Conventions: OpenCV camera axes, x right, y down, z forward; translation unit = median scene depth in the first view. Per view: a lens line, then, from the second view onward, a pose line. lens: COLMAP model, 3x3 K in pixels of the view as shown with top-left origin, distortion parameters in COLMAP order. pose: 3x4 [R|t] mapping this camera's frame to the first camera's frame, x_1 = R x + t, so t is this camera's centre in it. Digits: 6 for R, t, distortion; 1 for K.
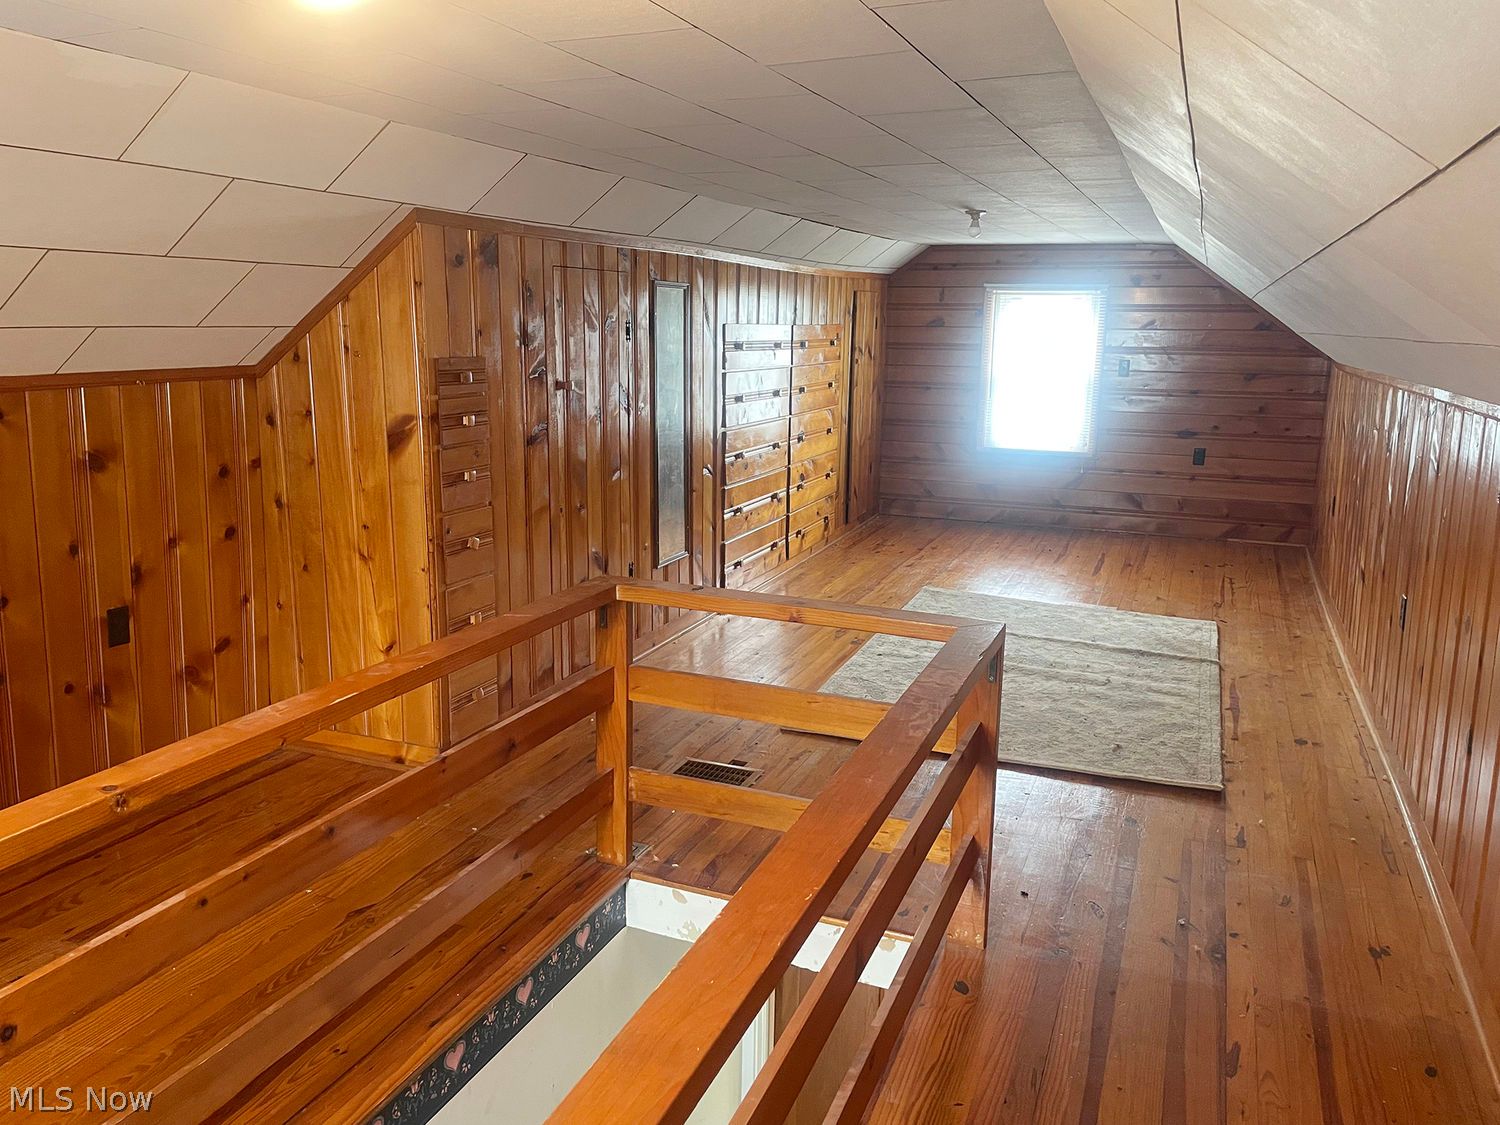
lens RADIAL K [[1121.6, 0, 746.1], [0, 1121.6, 565.8], [0, 0, 1]] dist [0.026022, -0.044793]
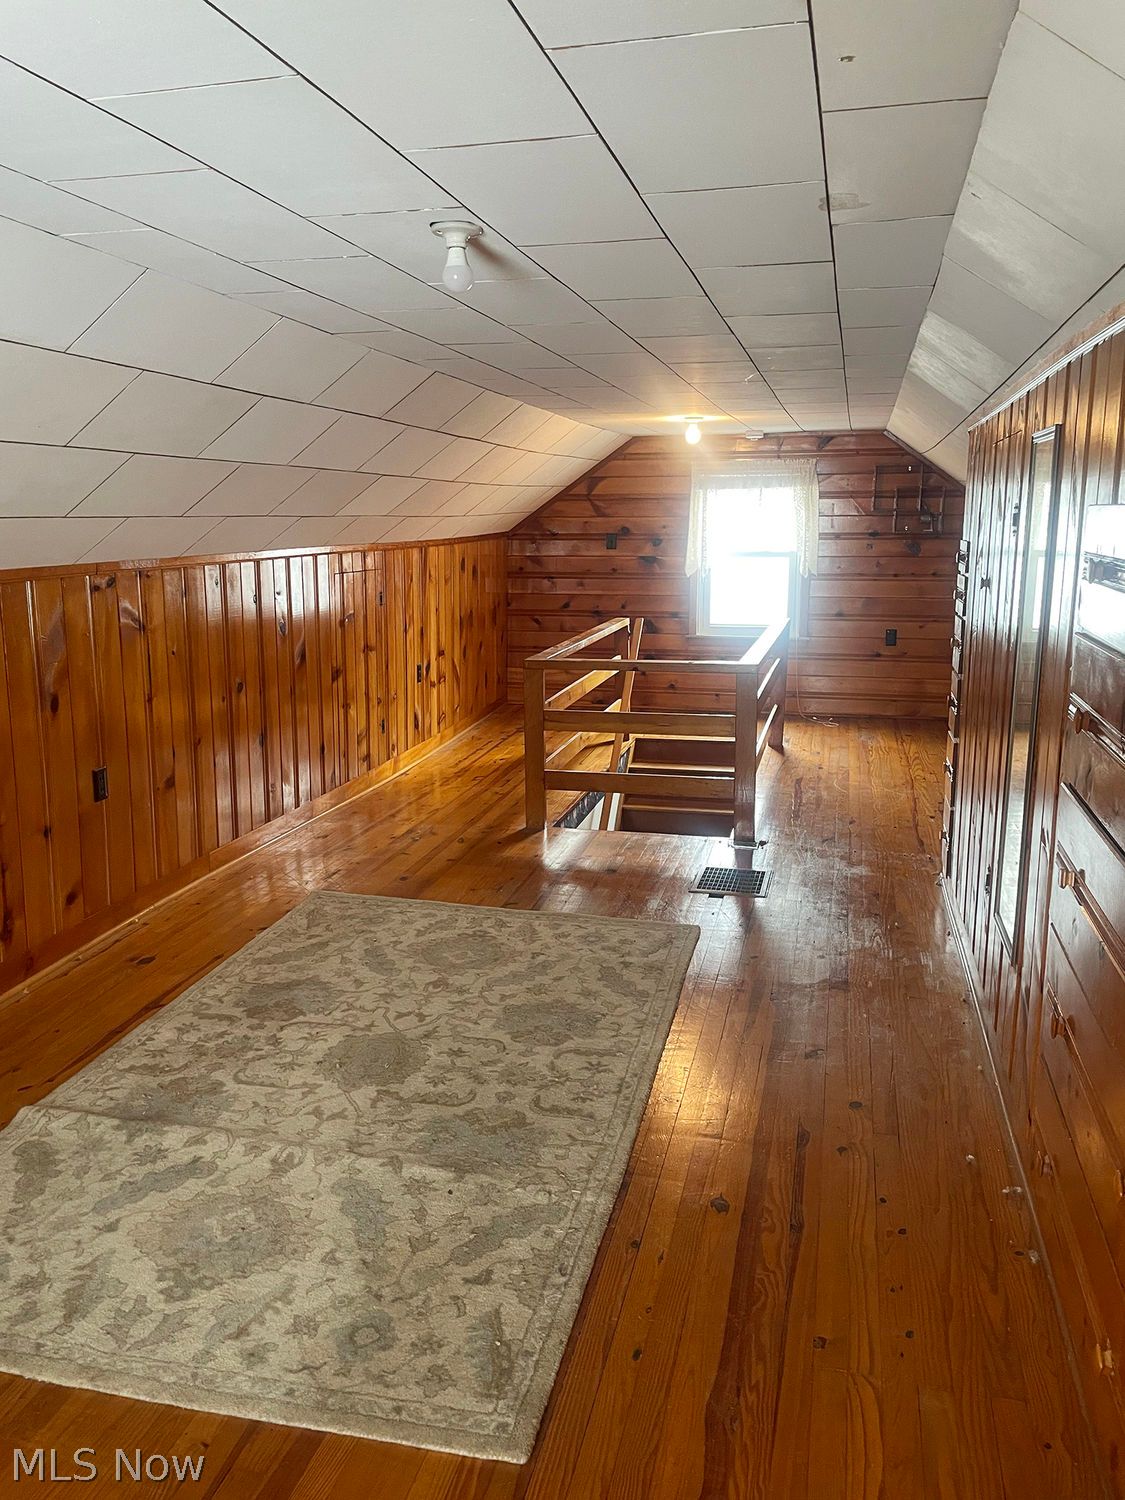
lens RADIAL K [[1121.6, 0, 564.8], [0, 1121.6, 740.5], [0, 0, 1]] dist [0.026022, -0.044793]
pose [[-0.989754, 0.022422, -0.141012, 0.282543], [-0.036115, 0.916167, 0.399166, -0.384997], [0.138141, 0.400169, -0.905970, 1.808938]]
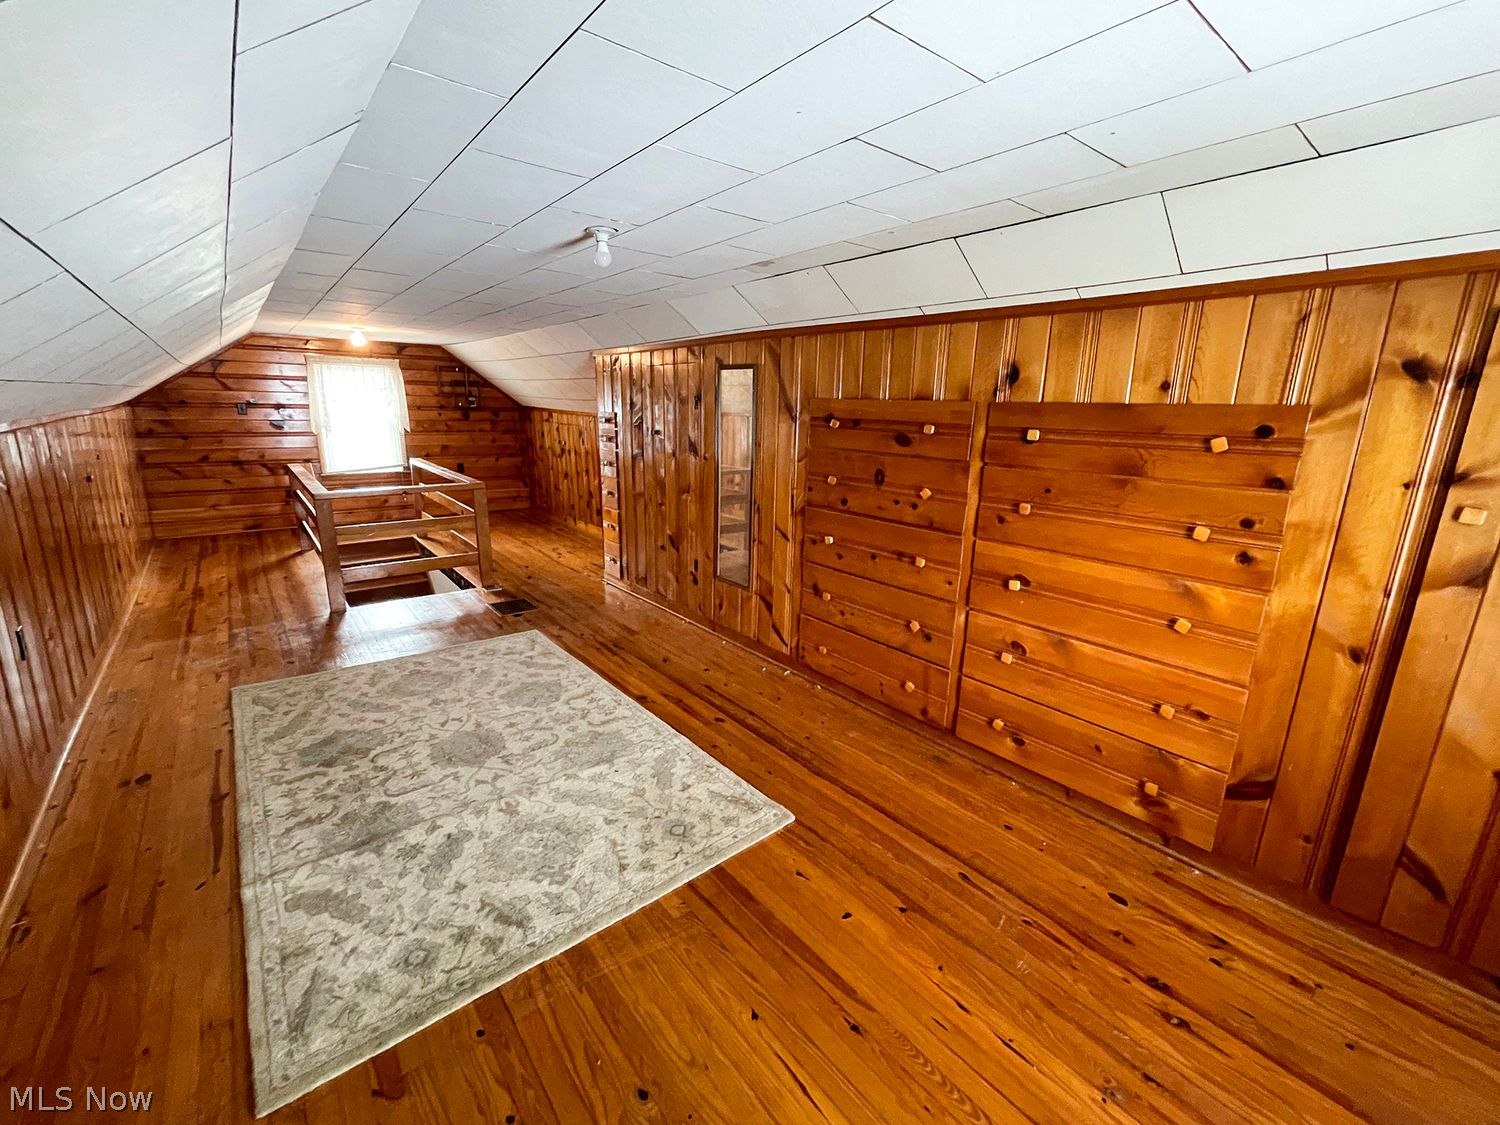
lens RADIAL K [[636.4, 0, 749.8], [0, 636.4, 552.3], [0, 0, 1]] dist [-0.005088, -0.000459]
pose [[-0.482924, 0.176189, -0.857754, 0.688669], [-0.219306, 0.923996, 0.313267, -0.343438], [0.847755, 0.339394, -0.407581, 1.646457]]
